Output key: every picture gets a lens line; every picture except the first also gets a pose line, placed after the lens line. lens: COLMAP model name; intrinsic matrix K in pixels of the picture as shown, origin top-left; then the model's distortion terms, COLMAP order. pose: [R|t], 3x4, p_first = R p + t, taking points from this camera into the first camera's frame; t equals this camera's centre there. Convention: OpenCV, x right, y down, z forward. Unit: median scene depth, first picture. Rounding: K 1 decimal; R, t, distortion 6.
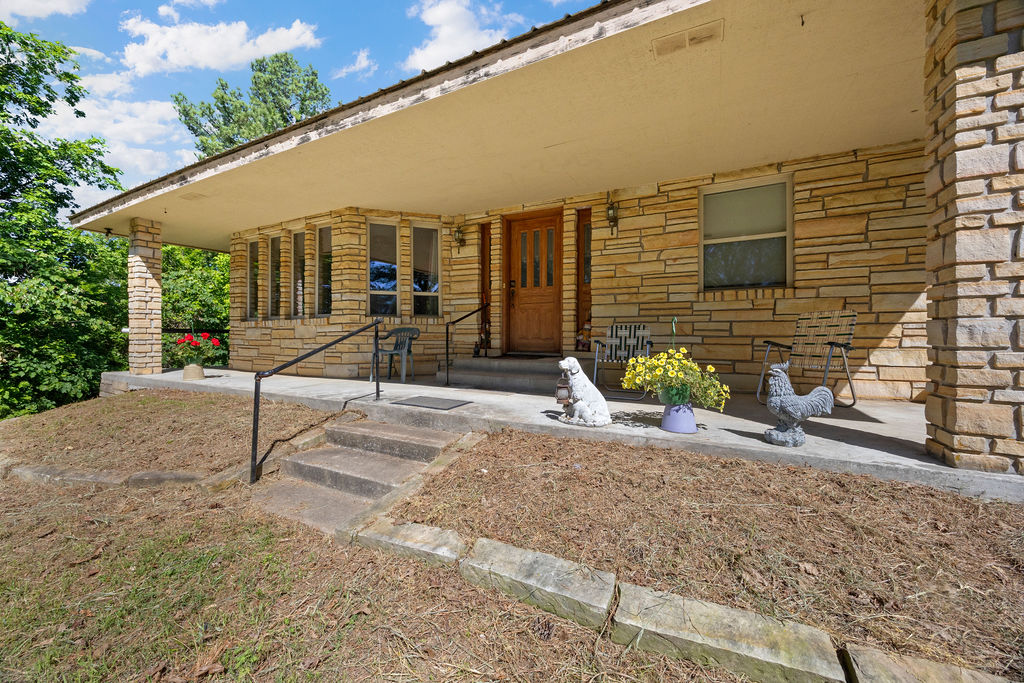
lens RADIAL K [[386.2, 0, 511.6], [0, 386.2, 335.1], [0, 0, 1]] dist [-0.001609, -0.000107]
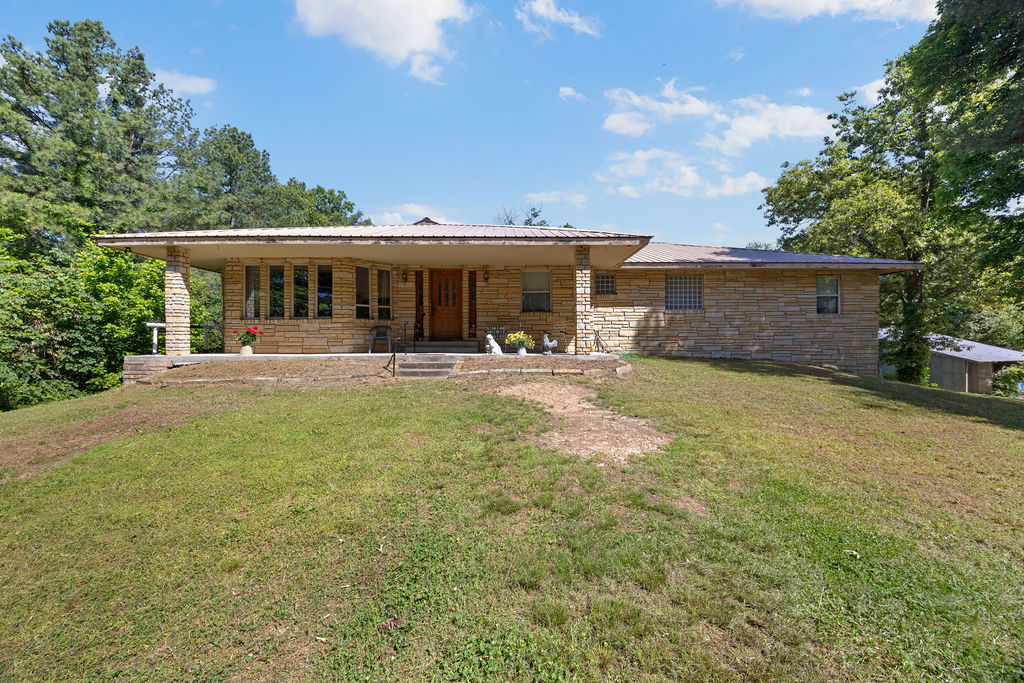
lens RADIAL K [[386.2, 0, 511.3], [0, 386.2, 341.5], [0, 0, 1]] dist [-0.001609, -0.000107]
pose [[0.880310, -0.004811, 0.474374, -0.596552], [0.003344, 0.999987, 0.003936, 0.053161], [-0.474387, -0.001878, 0.880314, -0.922841]]
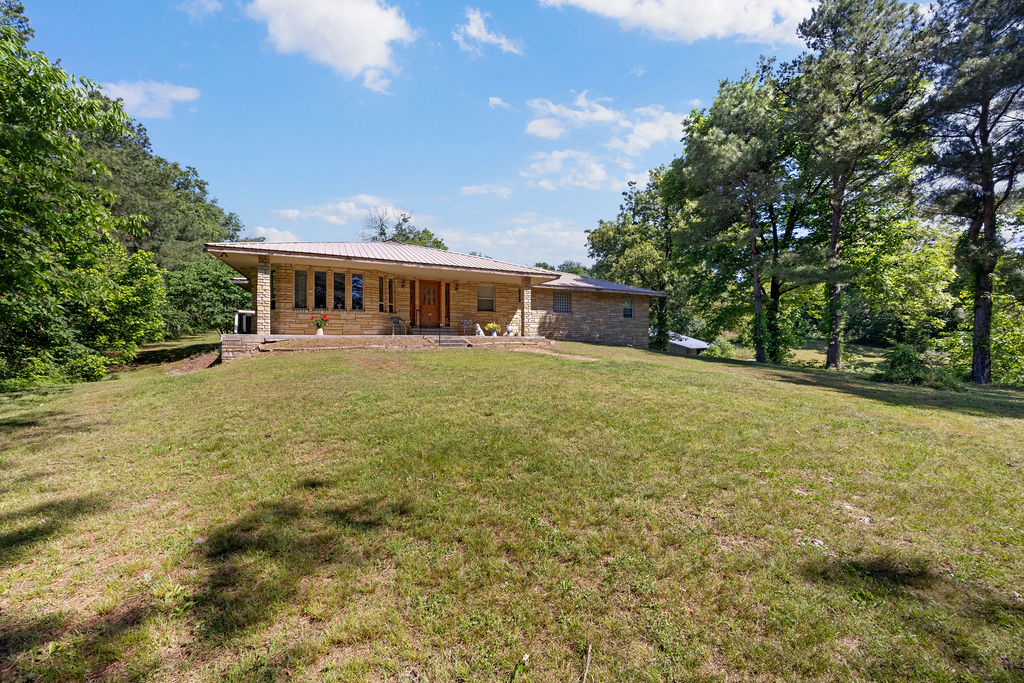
lens RADIAL K [[386.2, 0, 512.3], [0, 386.2, 337.5], [0, 0, 1]] dist [-0.001609, -0.000107]
pose [[0.597160, 0.002602, 0.802118, -1.955386], [-0.002547, 0.999996, -0.001348, 0.127496], [-0.802118, -0.001238, 0.597165, -1.297498]]
